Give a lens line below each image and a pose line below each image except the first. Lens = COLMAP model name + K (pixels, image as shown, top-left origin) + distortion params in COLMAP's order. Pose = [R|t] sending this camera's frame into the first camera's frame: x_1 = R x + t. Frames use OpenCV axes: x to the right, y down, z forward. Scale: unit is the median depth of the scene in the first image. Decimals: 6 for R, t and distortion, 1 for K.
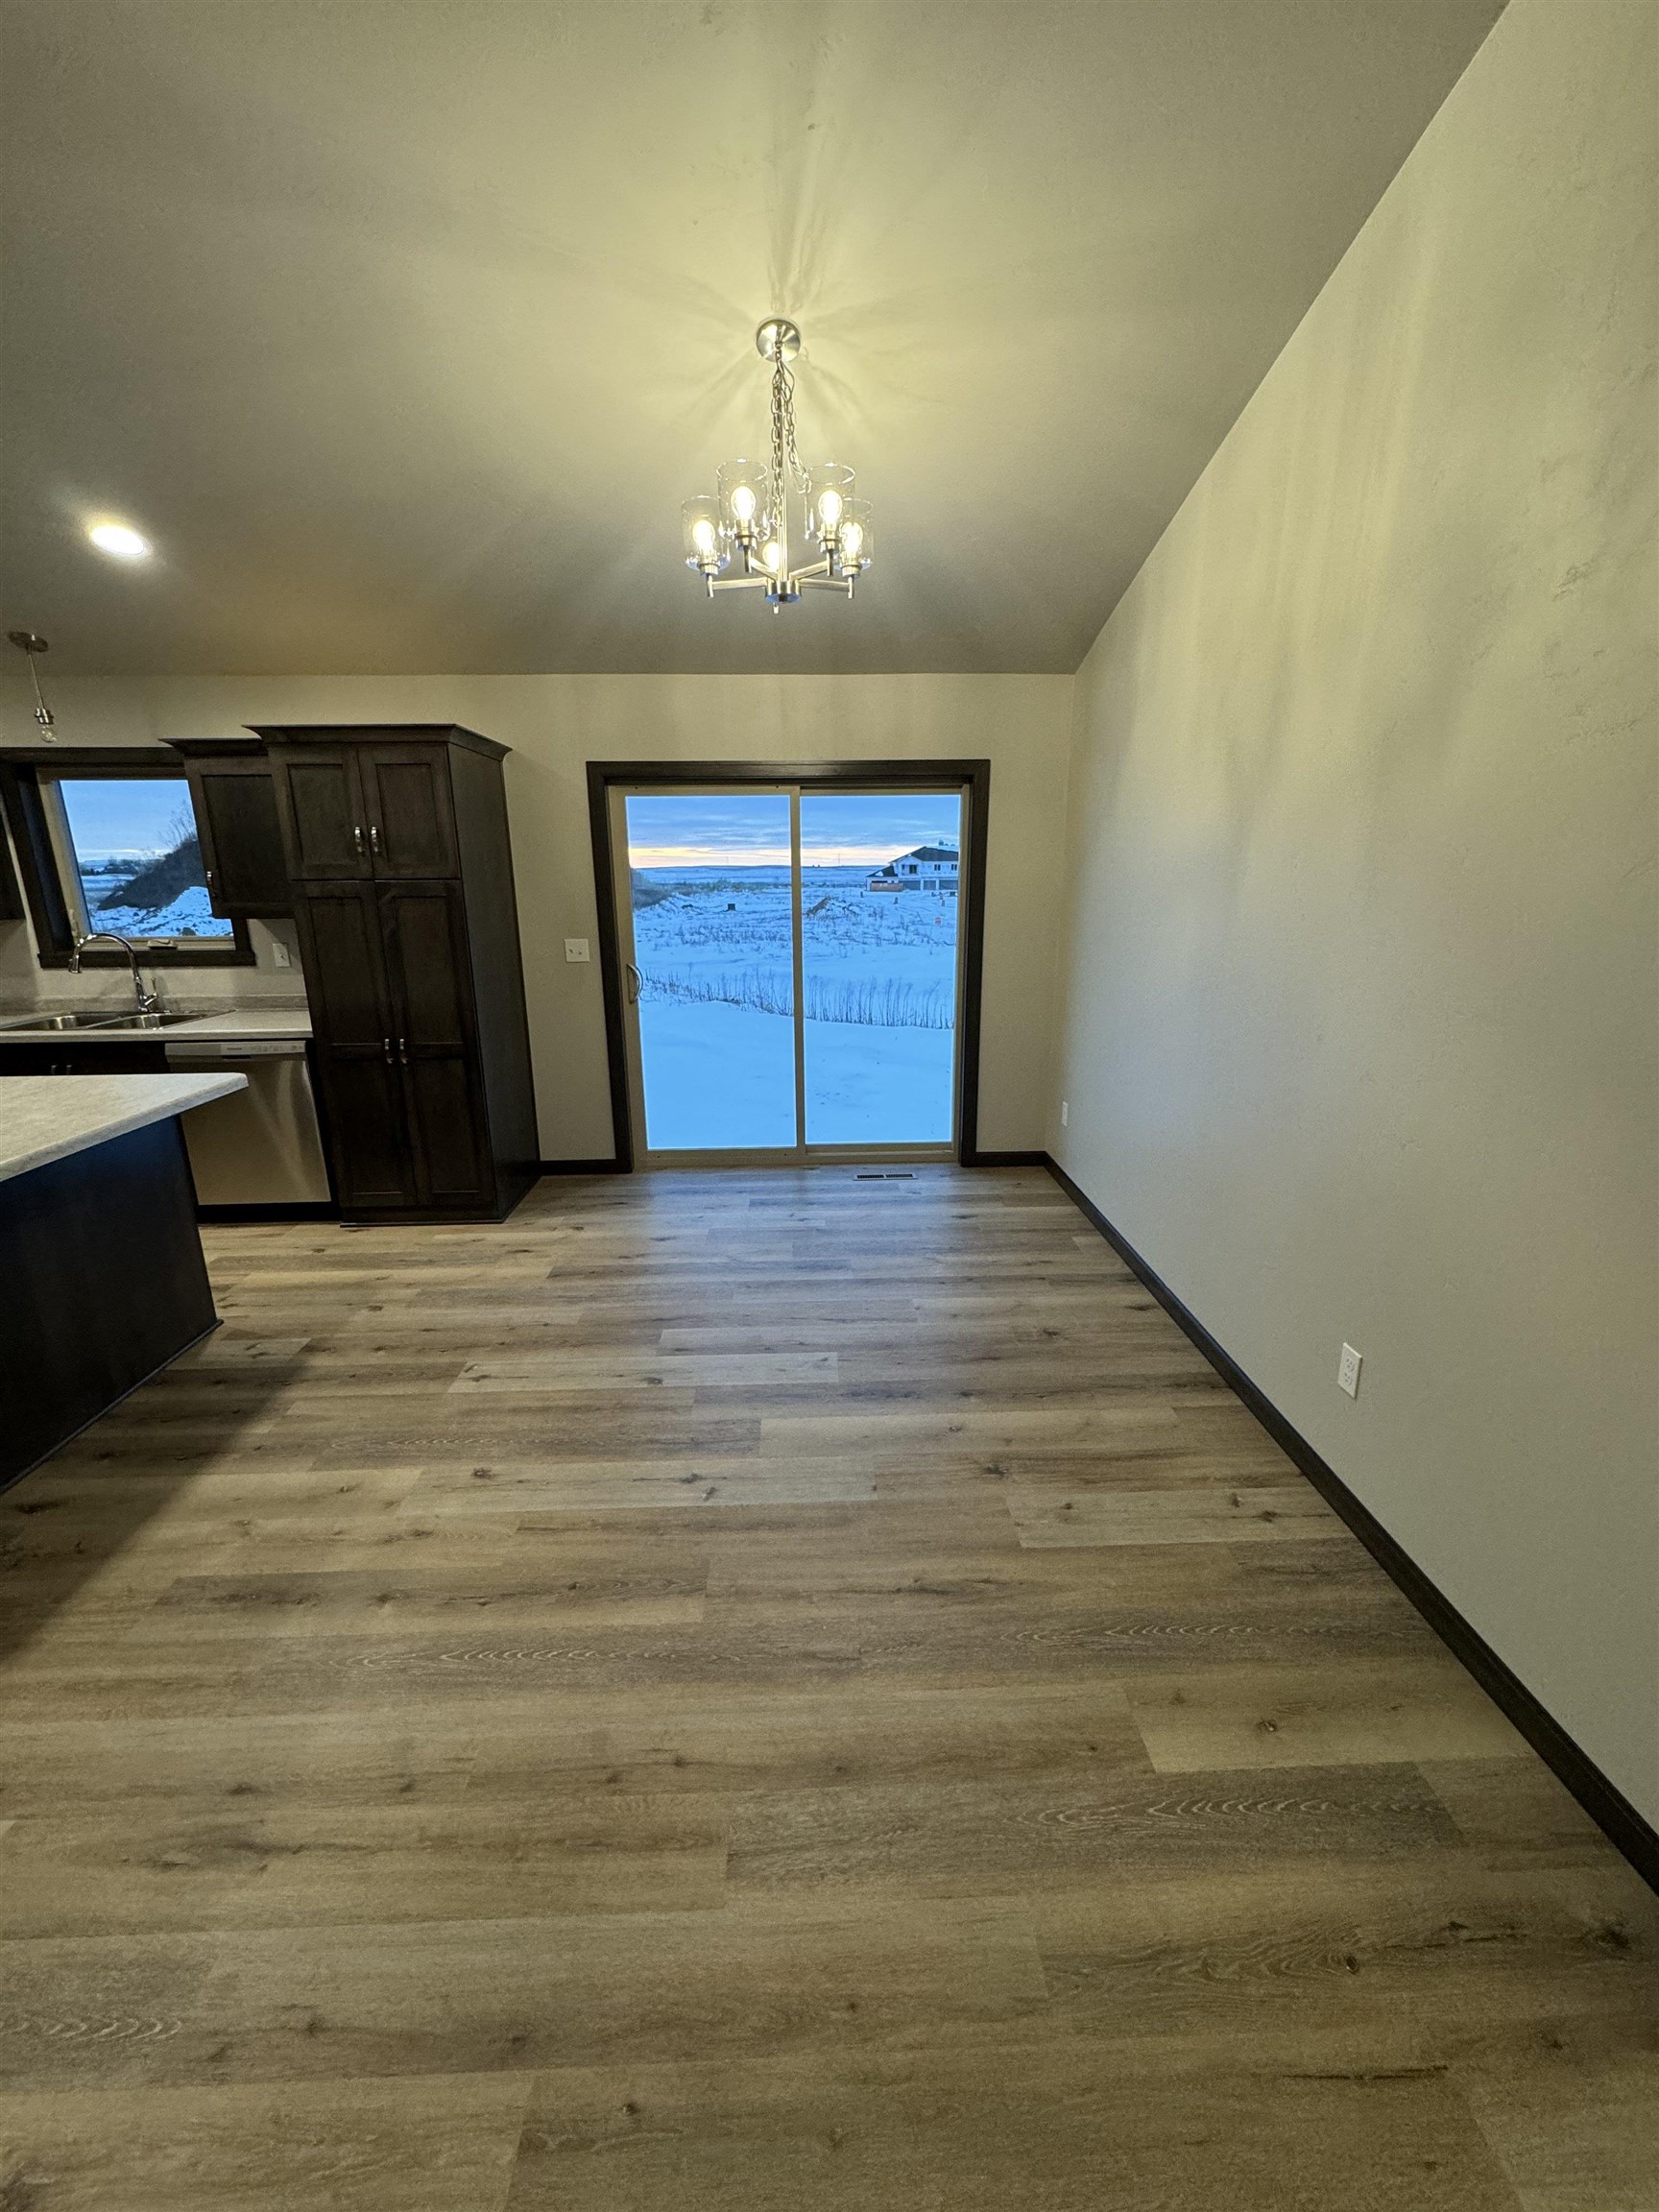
lens RADIAL K [[880.3, 0, 833.1], [0, 880.3, 1104.3], [0, 0, 1]] dist [-0.003568, 0.000560]
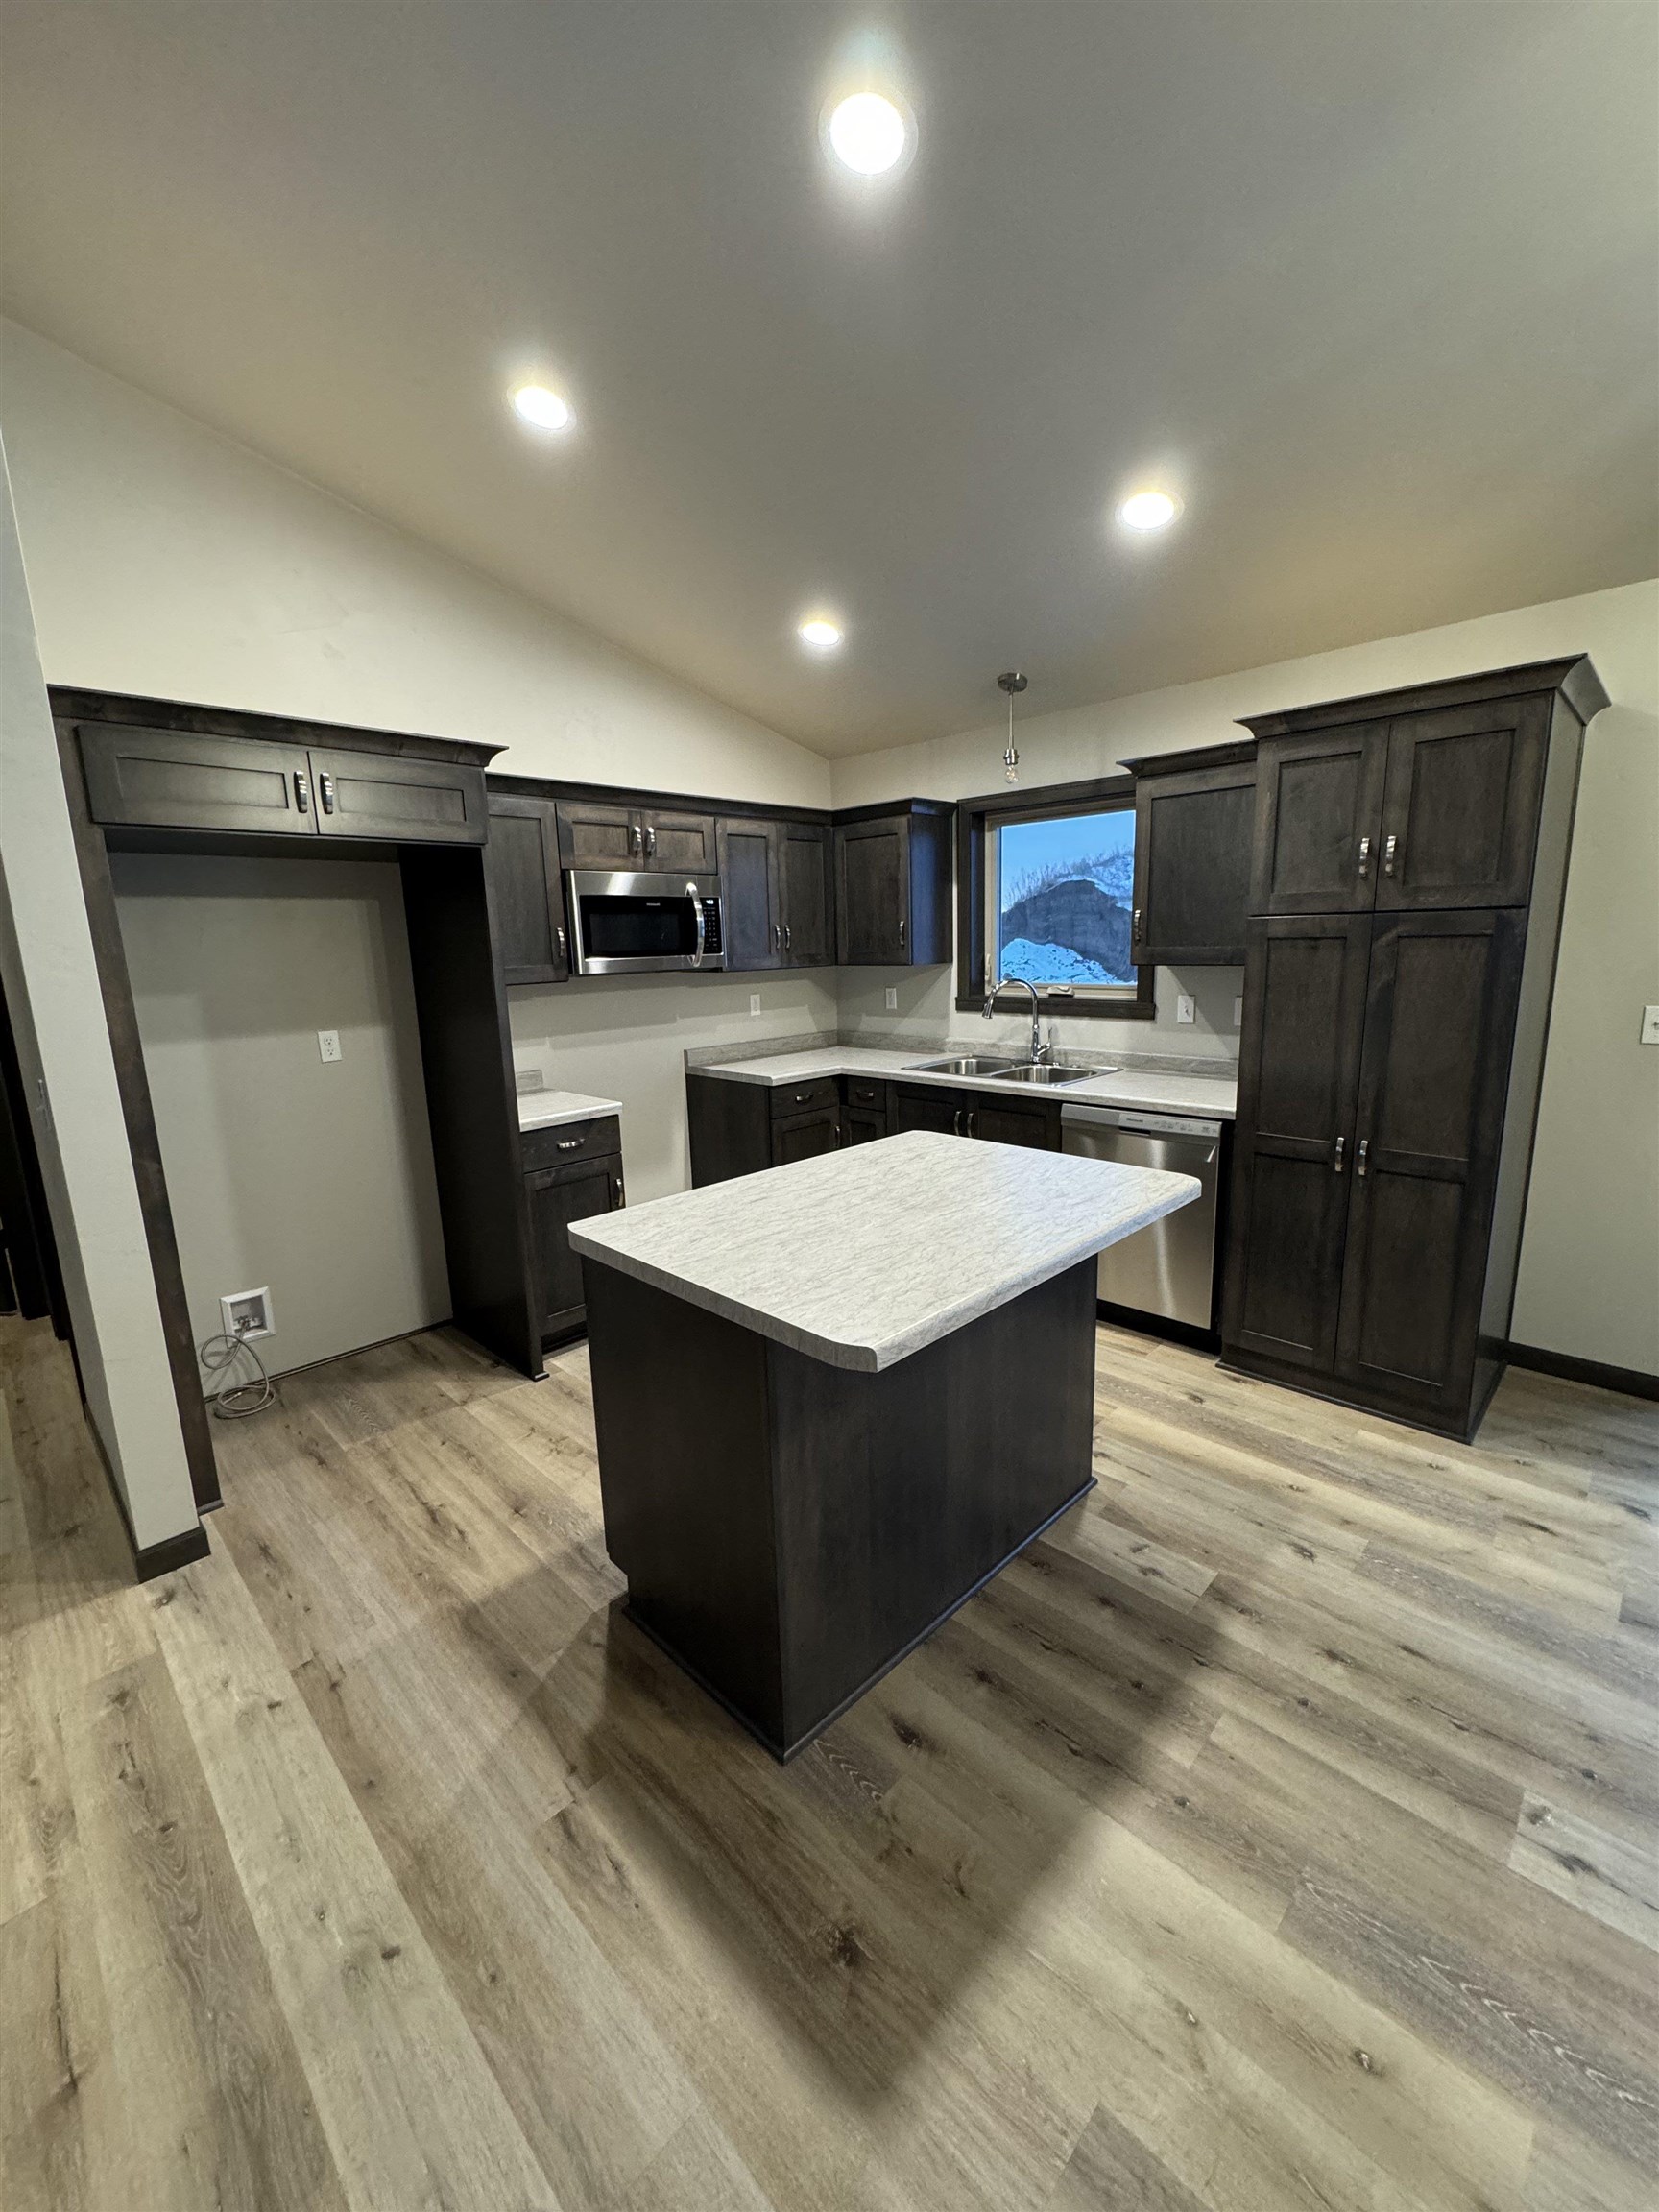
lens RADIAL K [[880.3, 0, 830.1], [0, 880.3, 1105.1], [0, 0, 1]] dist [-0.003568, 0.000560]
pose [[0.685809, 0.125871, -0.716814, -0.298230], [-0.164961, 0.986181, 0.015346, -0.044679], [0.708839, 0.107722, 0.697096, 0.226368]]
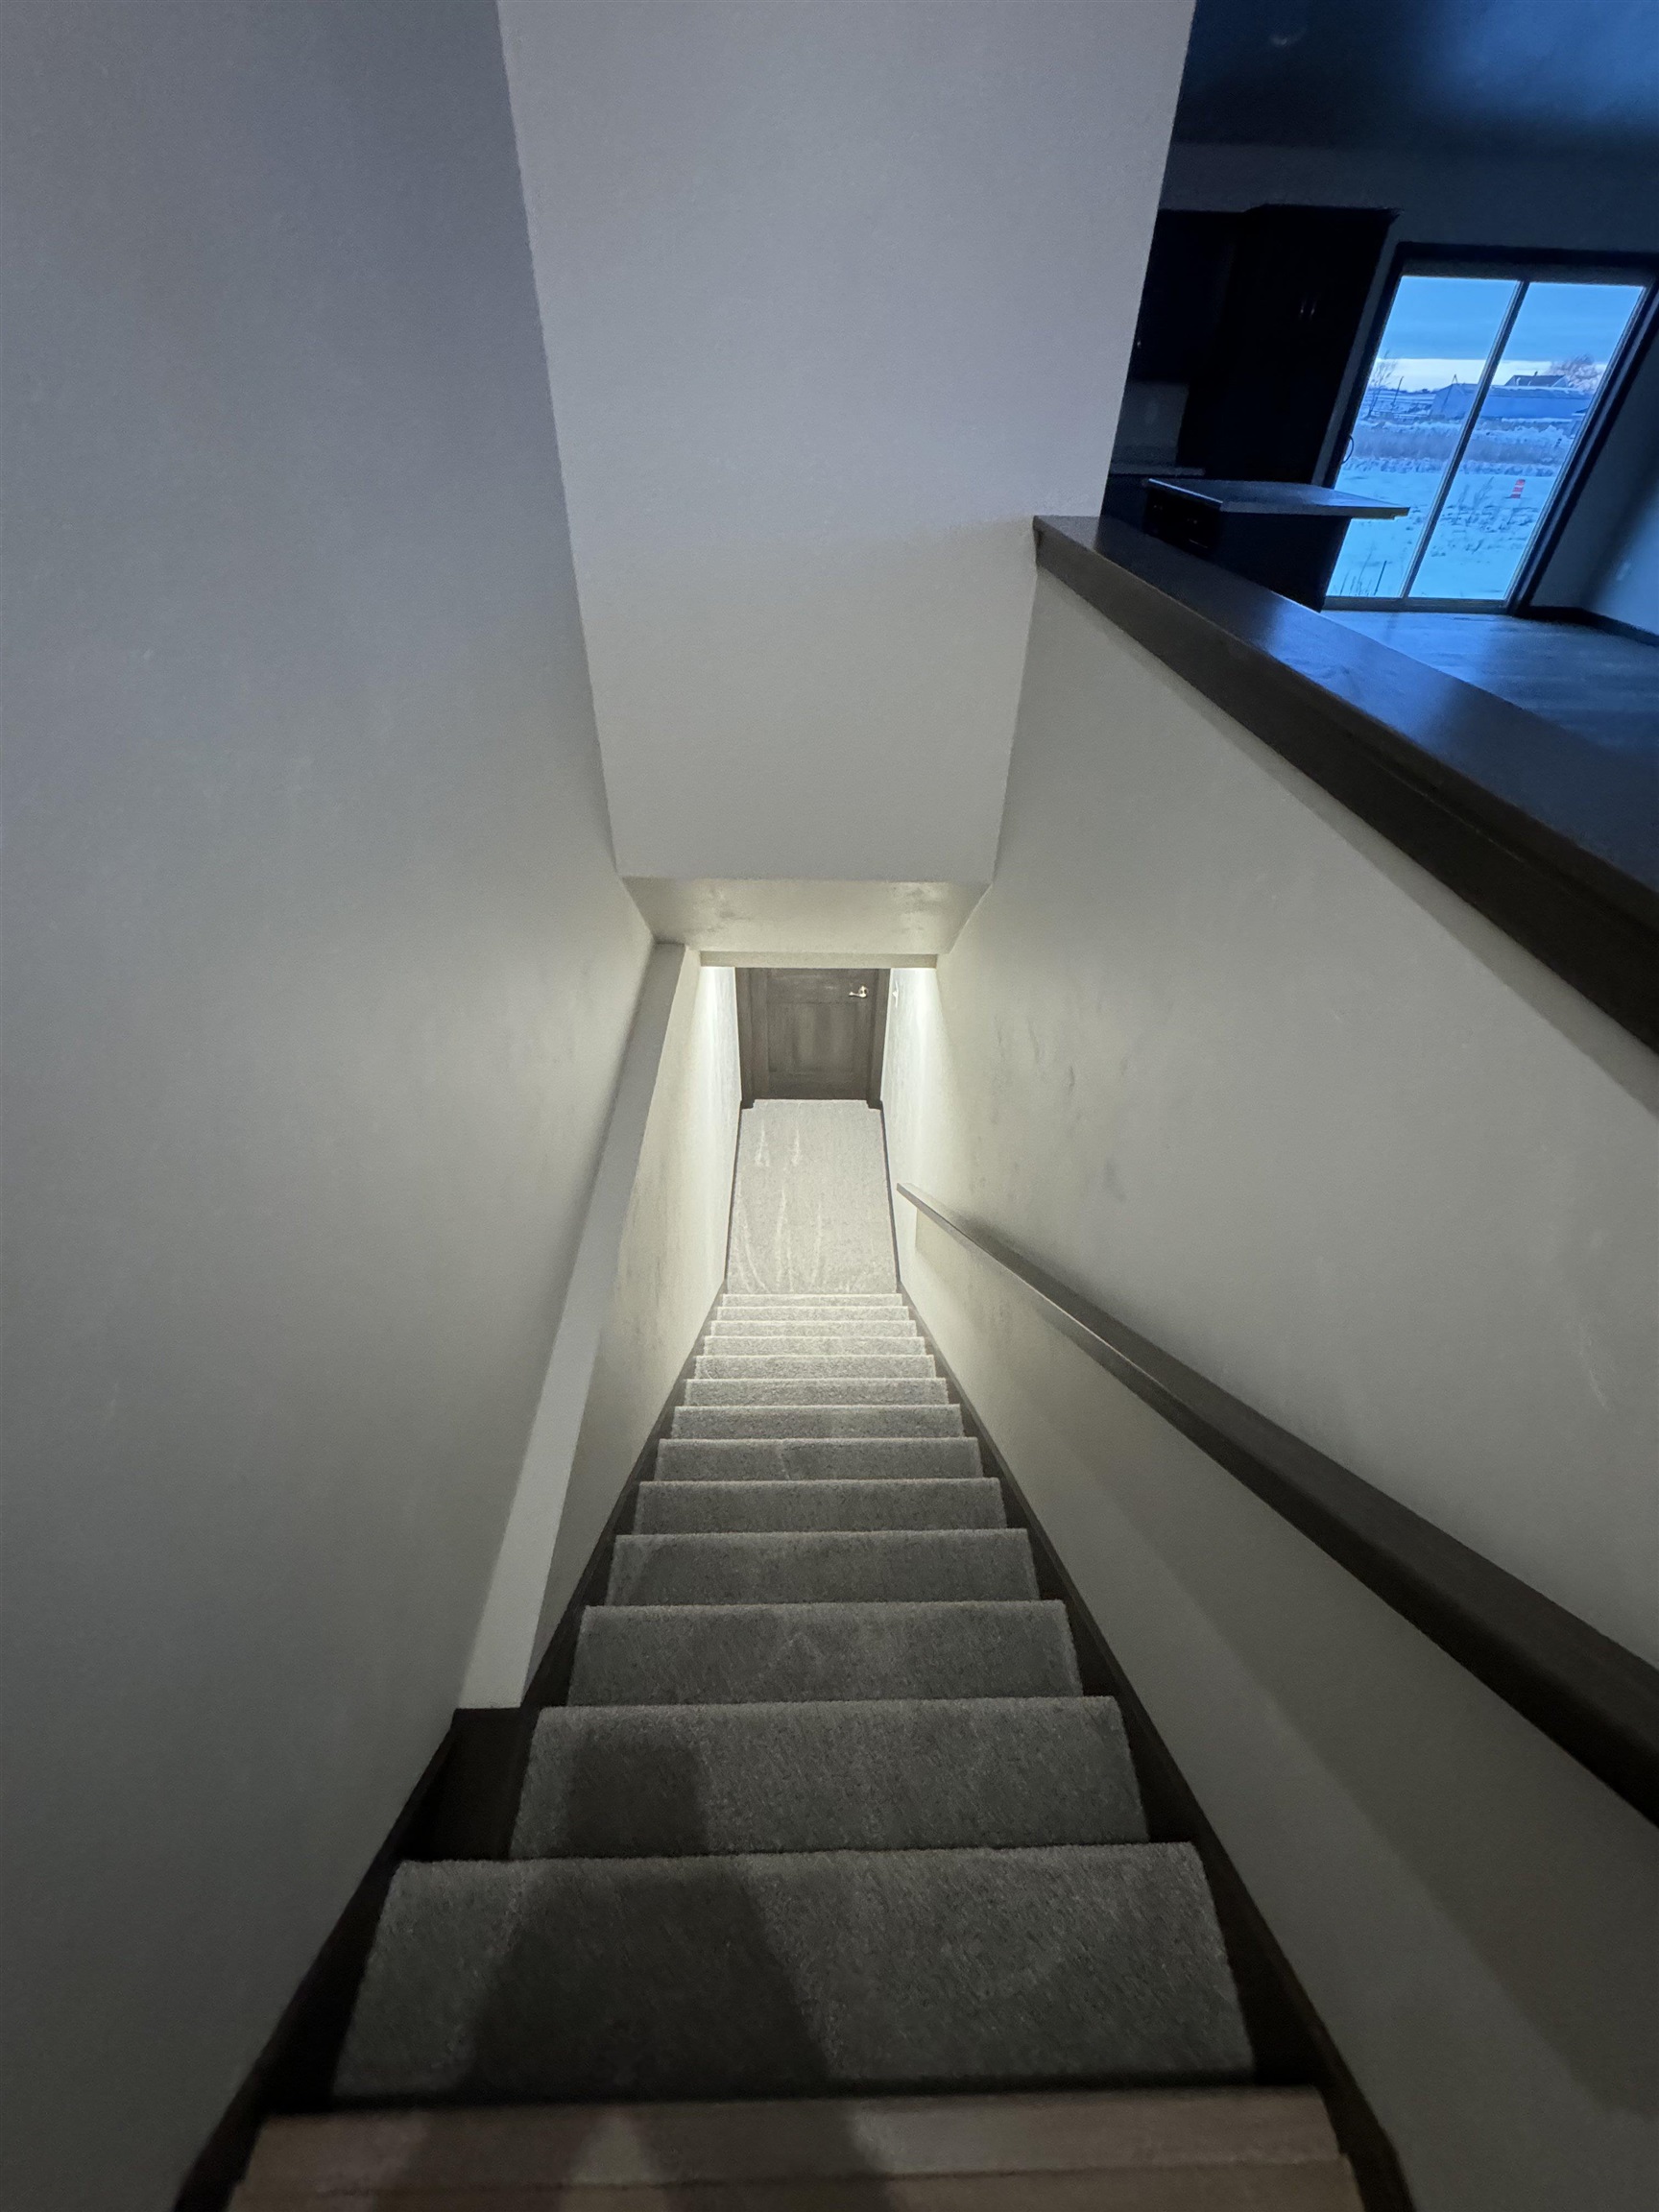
lens RADIAL K [[880.3, 0, 845.9], [0, 880.3, 1109.1], [0, 0, 1]] dist [-0.003568, 0.000560]
pose [[0.999067, 0.032915, 0.027965, -1.267812], [-0.041687, 0.904234, 0.424997, 0.306916], [-0.011298, -0.425767, 0.904763, -0.847844]]
